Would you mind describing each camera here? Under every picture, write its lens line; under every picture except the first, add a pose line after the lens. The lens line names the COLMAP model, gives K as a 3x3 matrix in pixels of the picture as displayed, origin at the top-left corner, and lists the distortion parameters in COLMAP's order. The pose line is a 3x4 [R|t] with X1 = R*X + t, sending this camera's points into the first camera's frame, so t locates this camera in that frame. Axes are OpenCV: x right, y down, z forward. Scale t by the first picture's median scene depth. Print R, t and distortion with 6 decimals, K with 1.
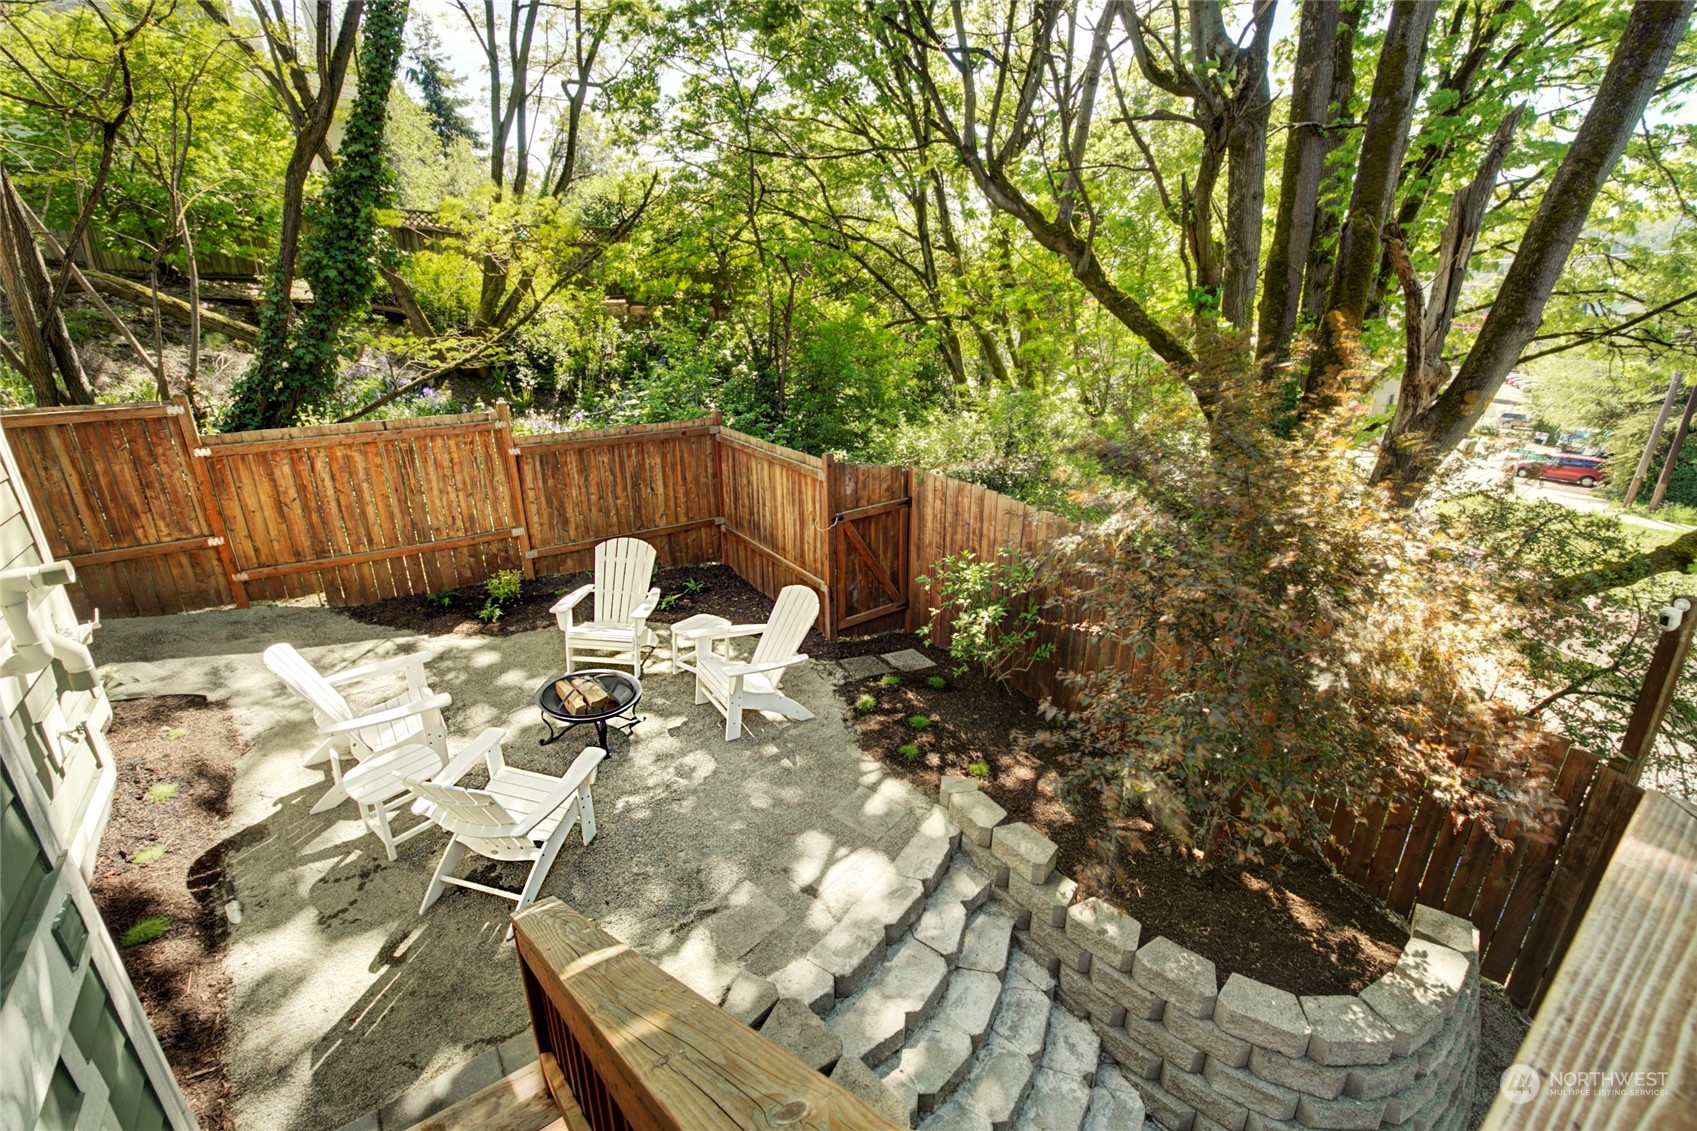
lens RADIAL K [[741.1, 0, 850.6], [0, 741.1, 560.5], [0, 0, 1]] dist [-0.016112, 0.001405]
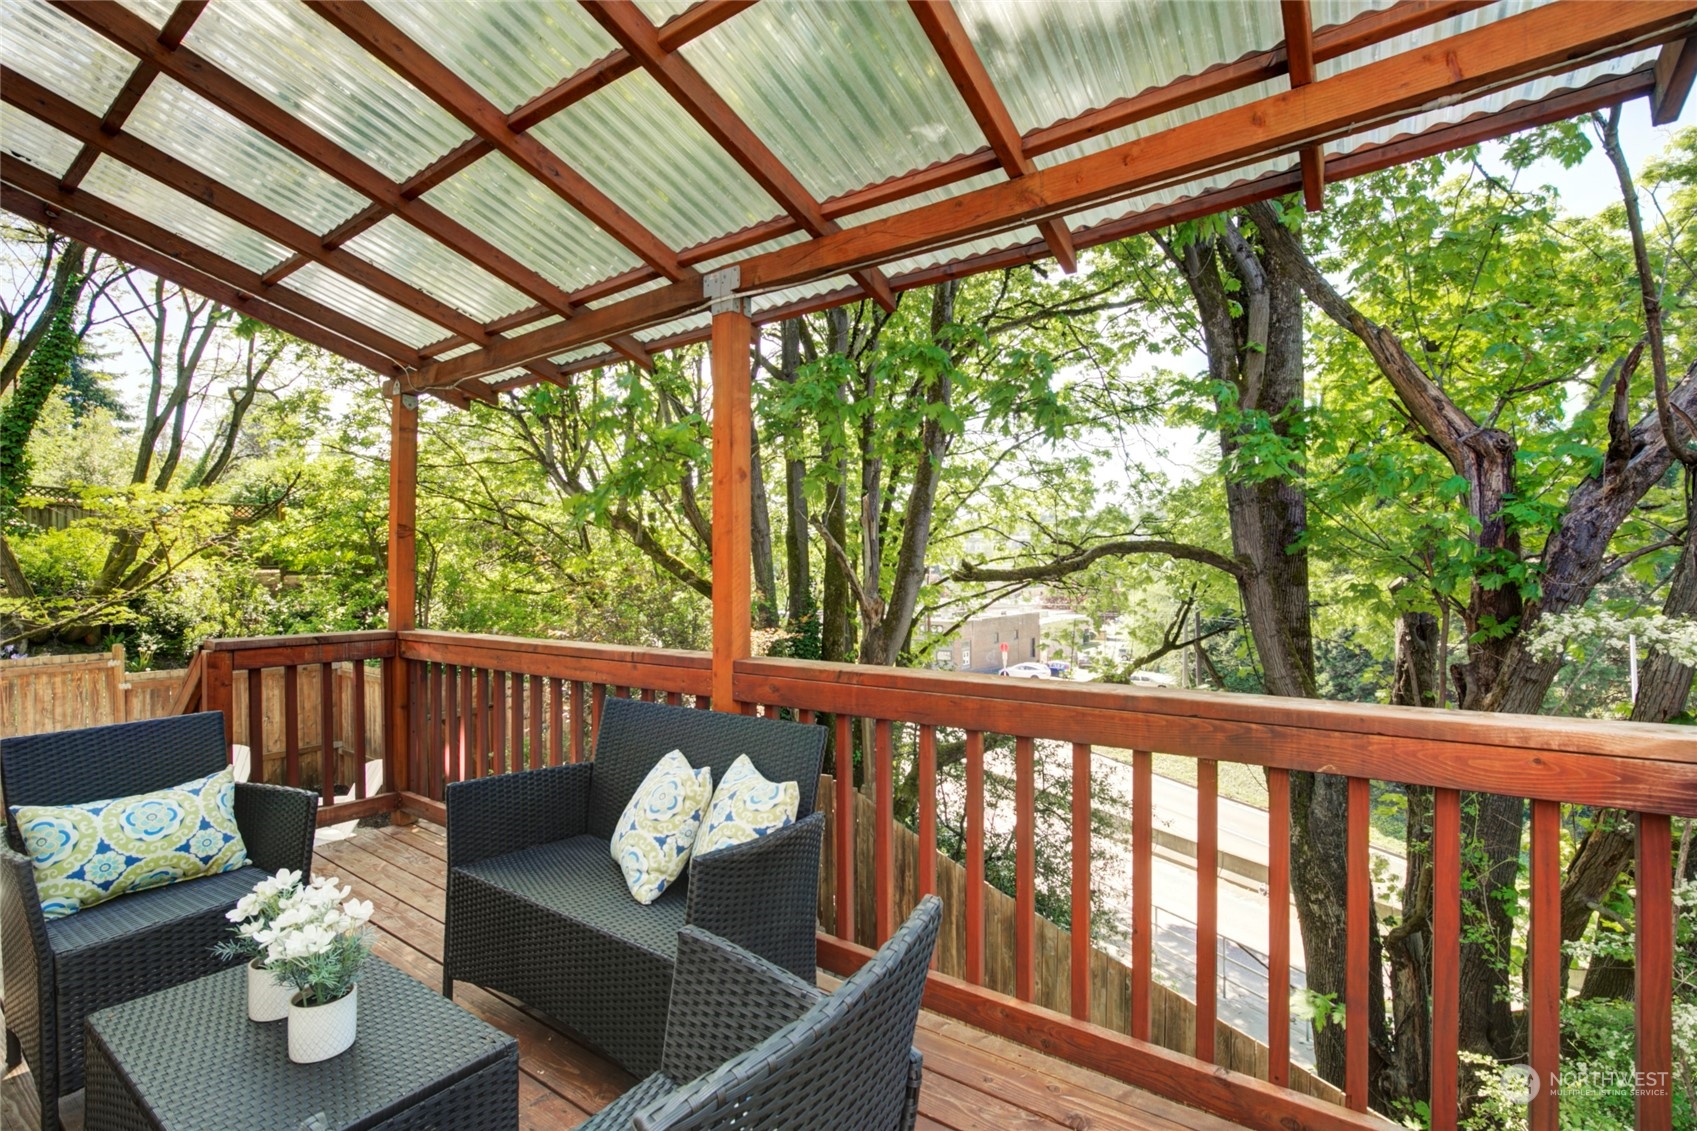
lens RADIAL K [[741.1, 0, 848.9], [0, 741.1, 569.9], [0, 0, 1]] dist [-0.016112, 0.001405]
pose [[0.935209, -0.007466, 0.354018, 0.097018], [0.126265, 0.941087, -0.313709, 0.087845], [-0.330820, 0.338083, 0.881055, -0.213520]]
